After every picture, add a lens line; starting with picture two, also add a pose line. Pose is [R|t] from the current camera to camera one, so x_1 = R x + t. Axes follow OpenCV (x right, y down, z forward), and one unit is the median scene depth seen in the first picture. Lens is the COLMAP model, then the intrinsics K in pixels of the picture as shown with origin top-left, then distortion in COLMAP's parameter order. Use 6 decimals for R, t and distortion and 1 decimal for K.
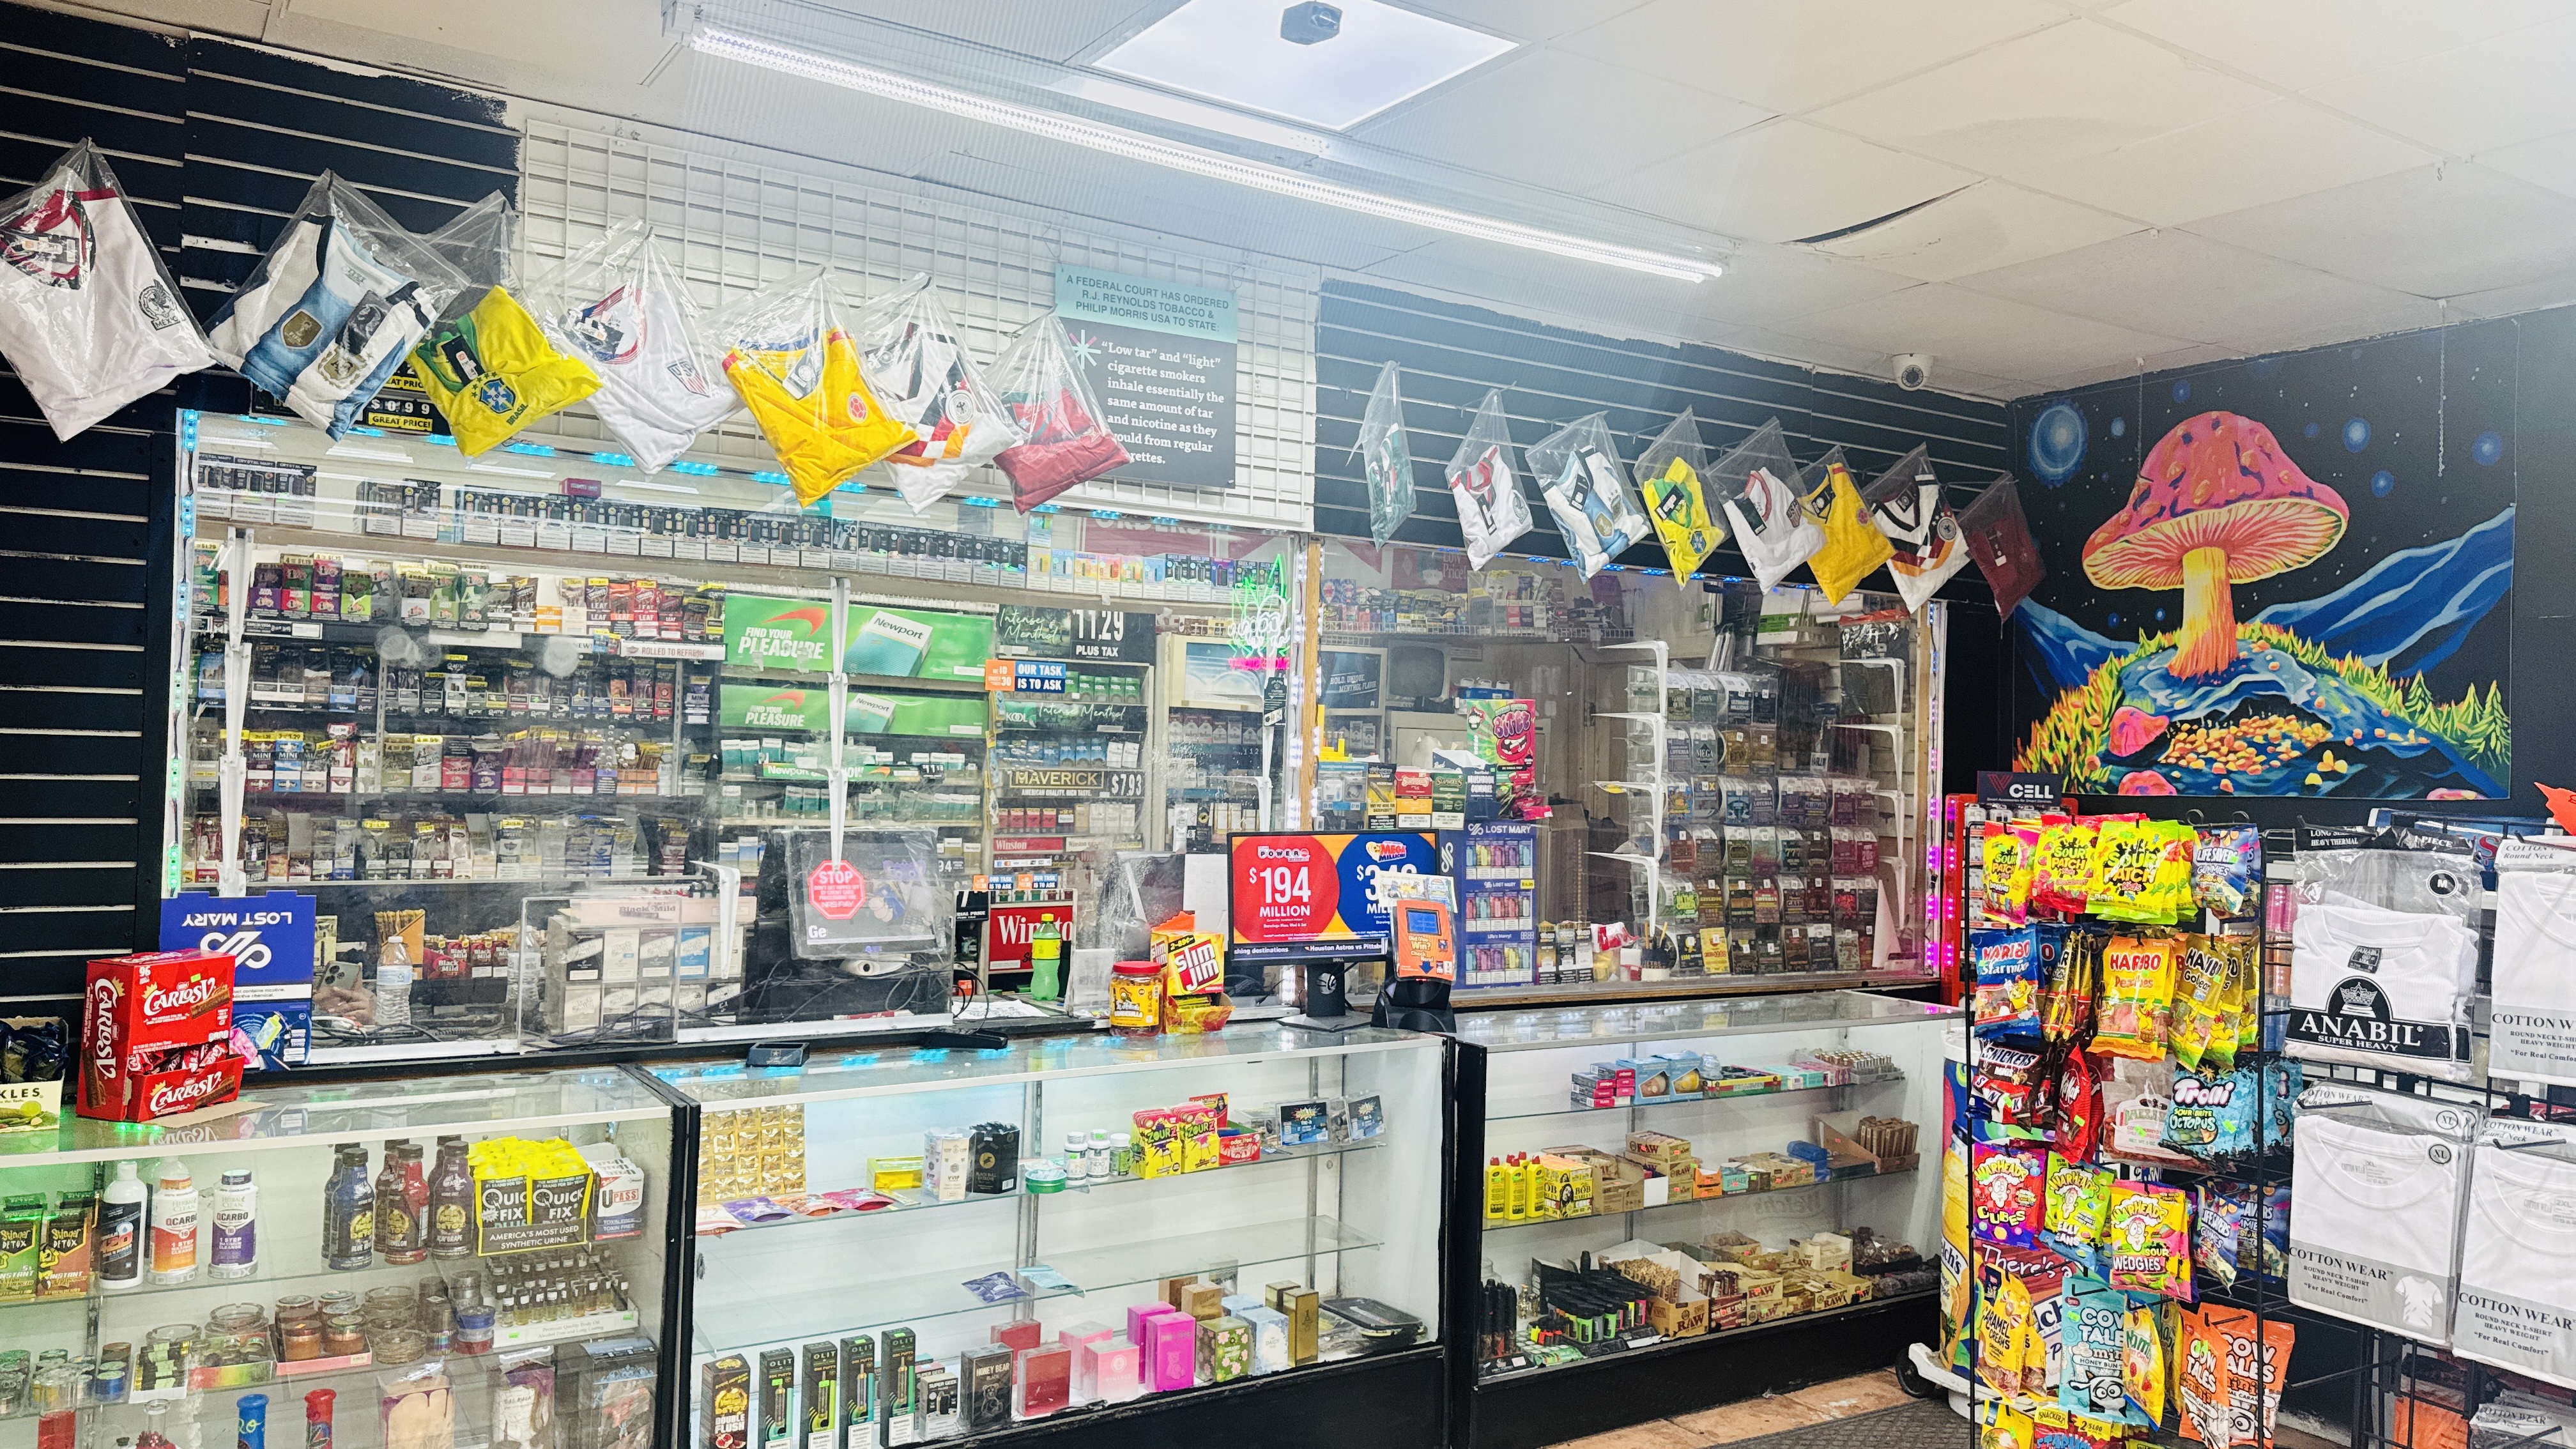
lens RADIAL K [[1806.8, 0, 1288.0], [0, 1806.8, 724.5], [0, 0, 1]] dist [0.095493, -0.148383]
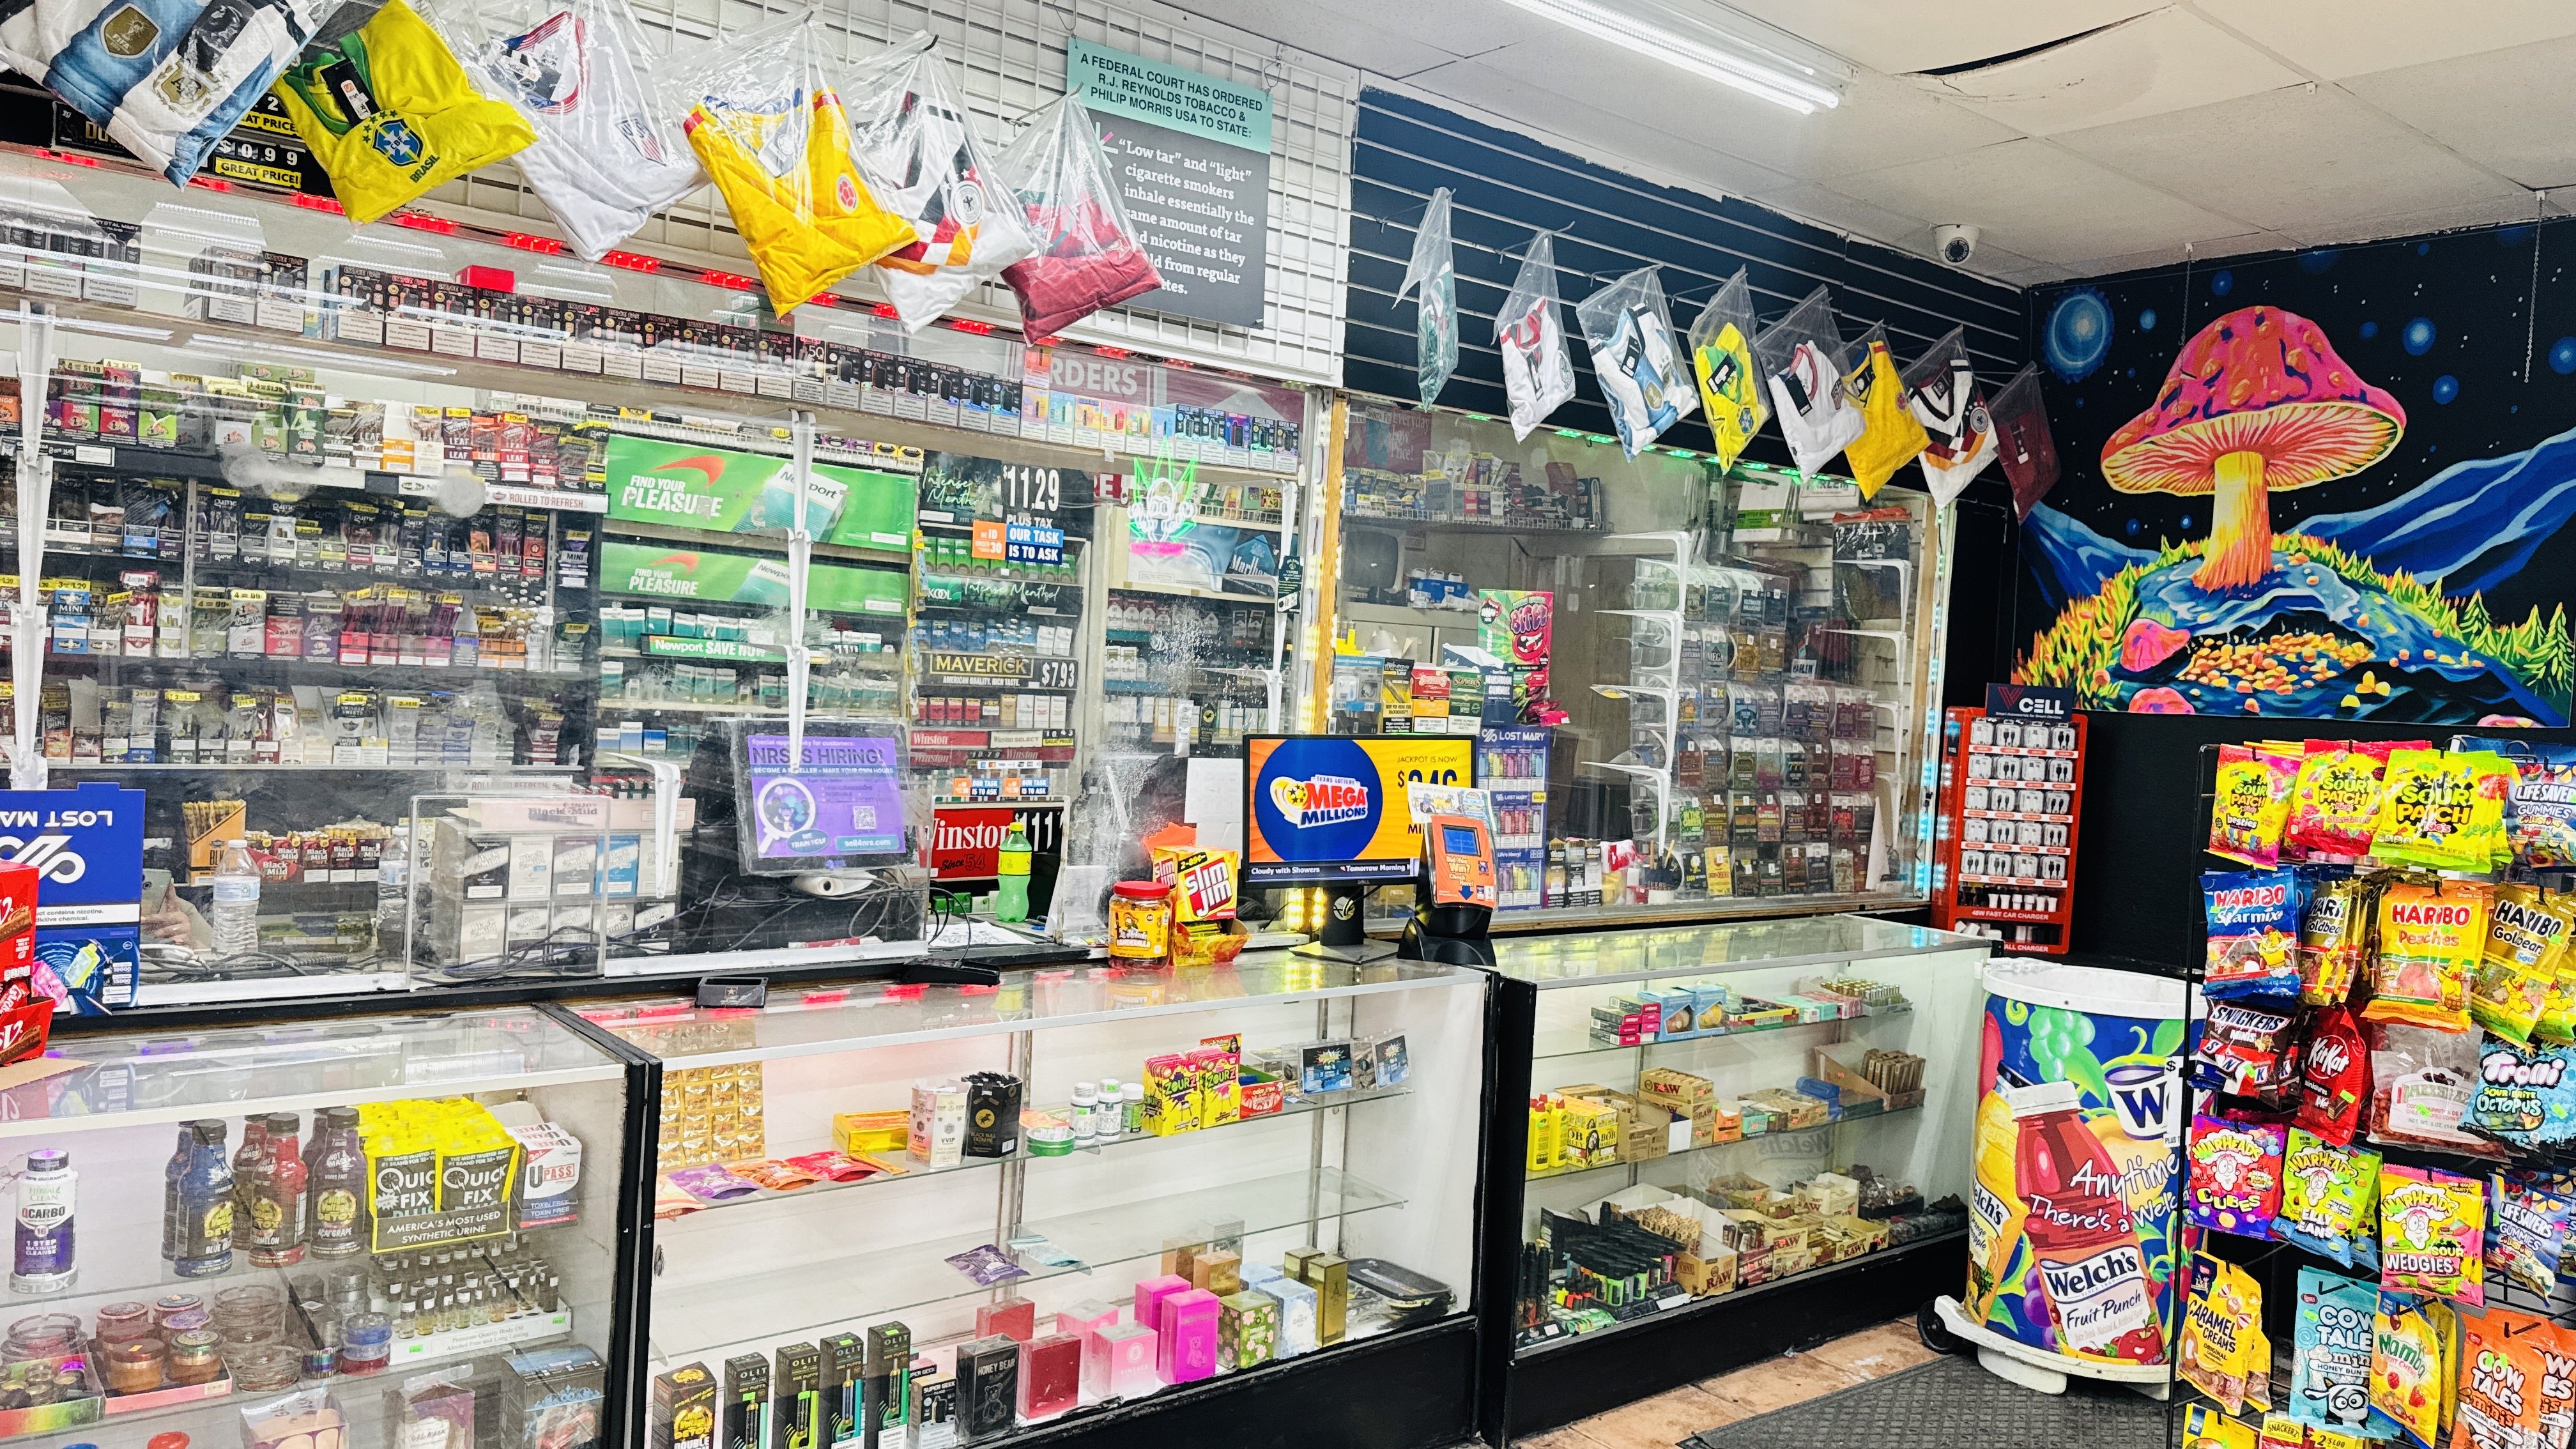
lens RADIAL K [[1809.1, 0, 1288.0], [0, 1809.1, 724.5], [0, 0, 1]] dist [0.072124, -0.092672]
pose [[0.993448, 0.024218, 0.111688, -0.100539], [-0.030666, 0.997938, 0.056379, 0.005778], [-0.110093, -0.059434, 0.992143, 0.133437]]
